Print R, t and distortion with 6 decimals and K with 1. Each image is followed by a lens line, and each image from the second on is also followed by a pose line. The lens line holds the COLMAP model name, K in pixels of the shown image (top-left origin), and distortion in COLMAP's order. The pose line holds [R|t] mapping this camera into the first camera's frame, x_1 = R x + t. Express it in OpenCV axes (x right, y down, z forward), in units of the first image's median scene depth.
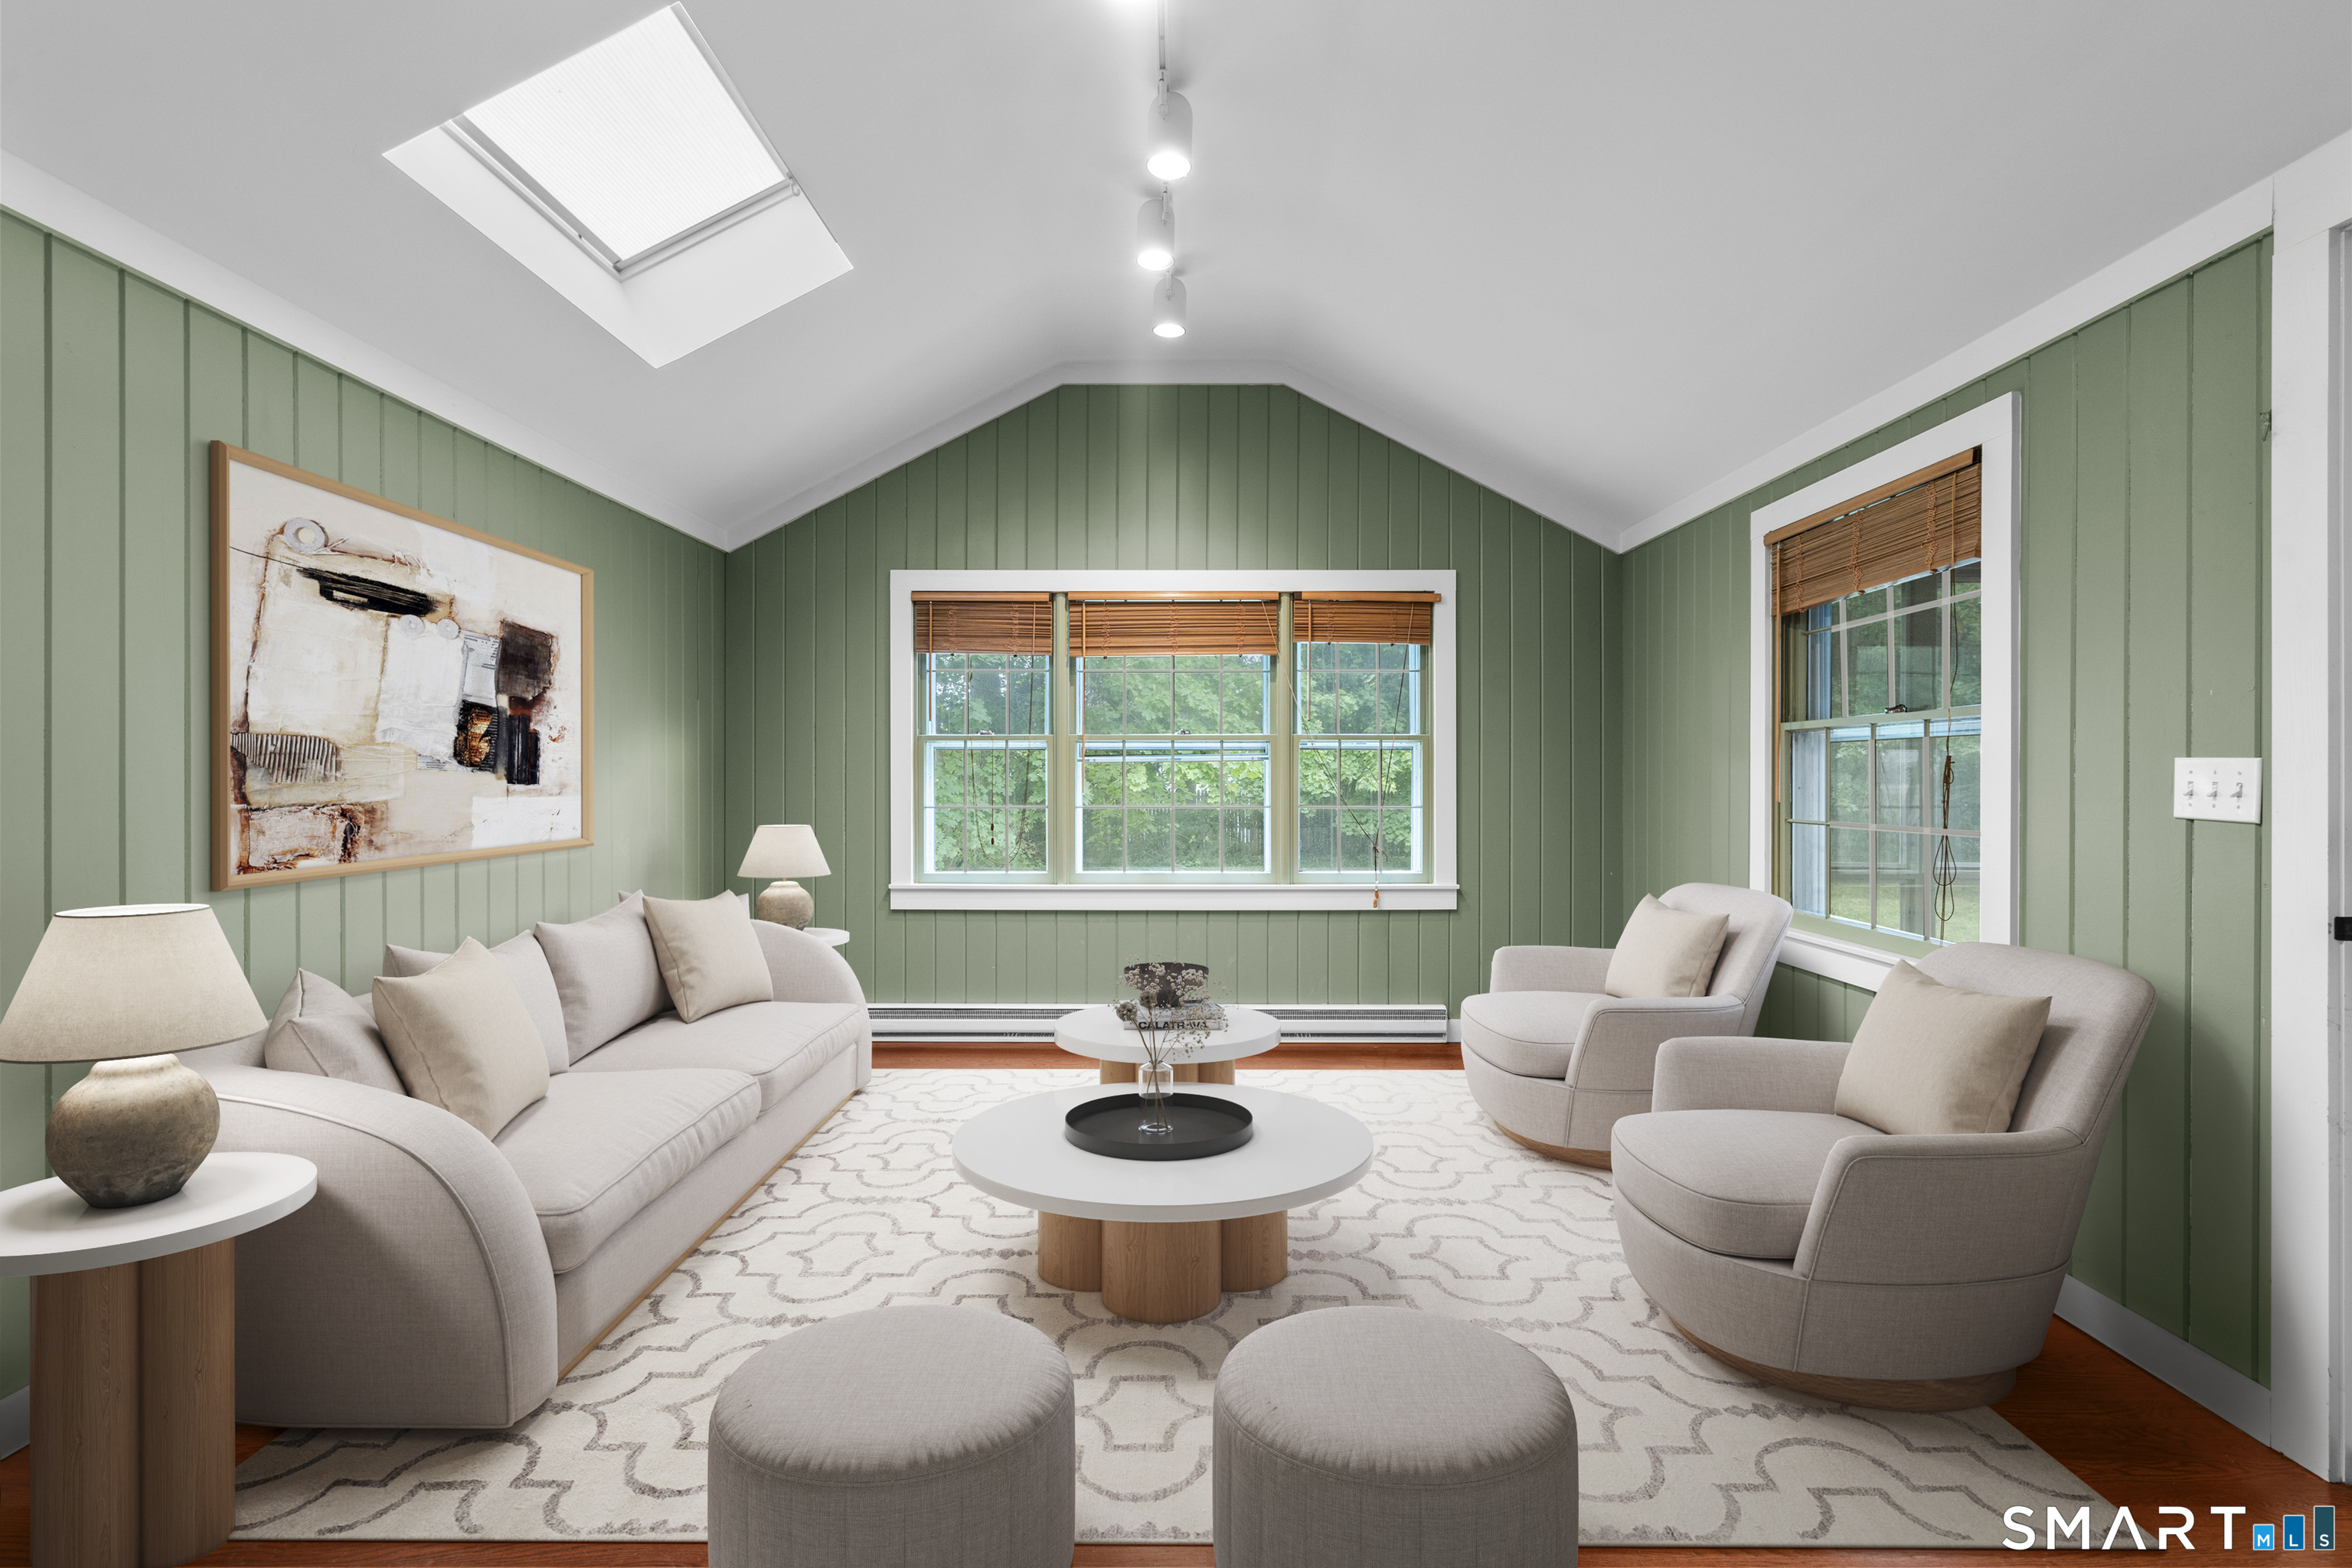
lens RADIAL K [[1085.6, 0, 1163.4], [0, 1085.6, 779.6], [0, 0, 1]] dist [-0.002234, 0.002034]
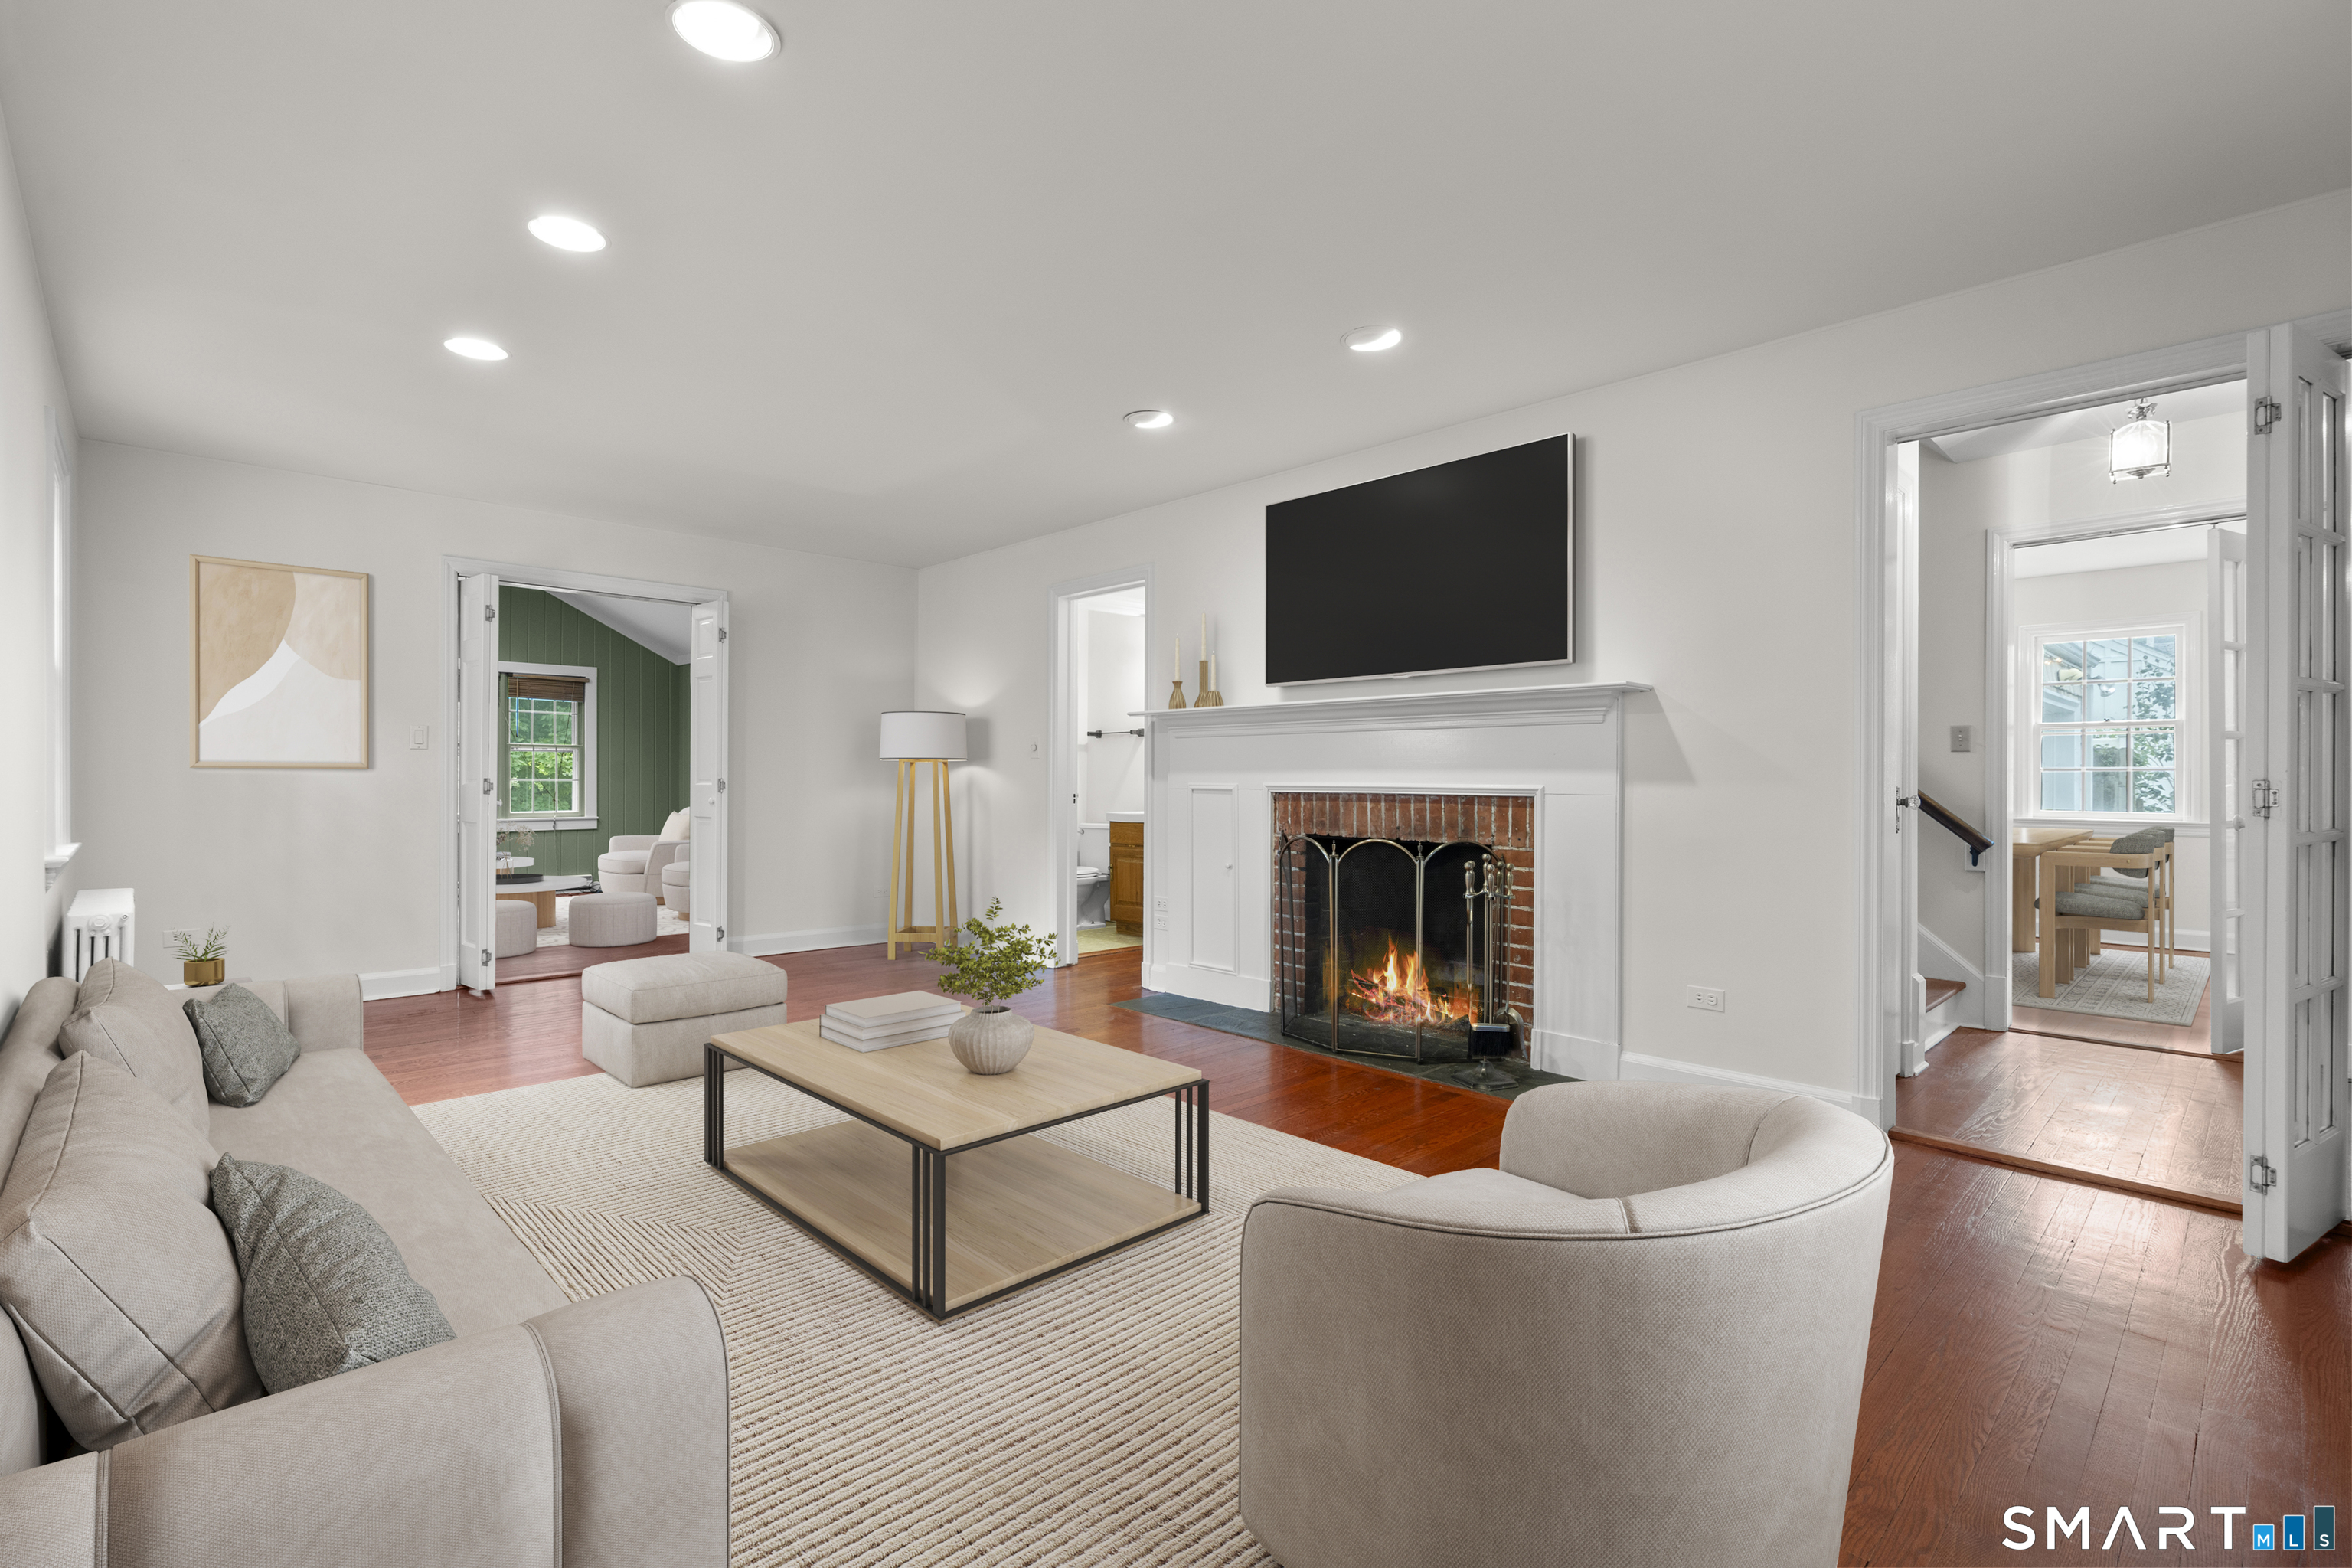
lens RADIAL K [[1085.6, 0, 1171.6], [0, 1085.6, 771.8], [0, 0, 1]] dist [-0.002234, 0.002034]
pose [[0.752554, 0.003879, 0.658519, -0.280252], [-0.001273, 0.999989, -0.004437, 0.018314], [-0.658529, 0.002501, 0.752551, -1.332019]]
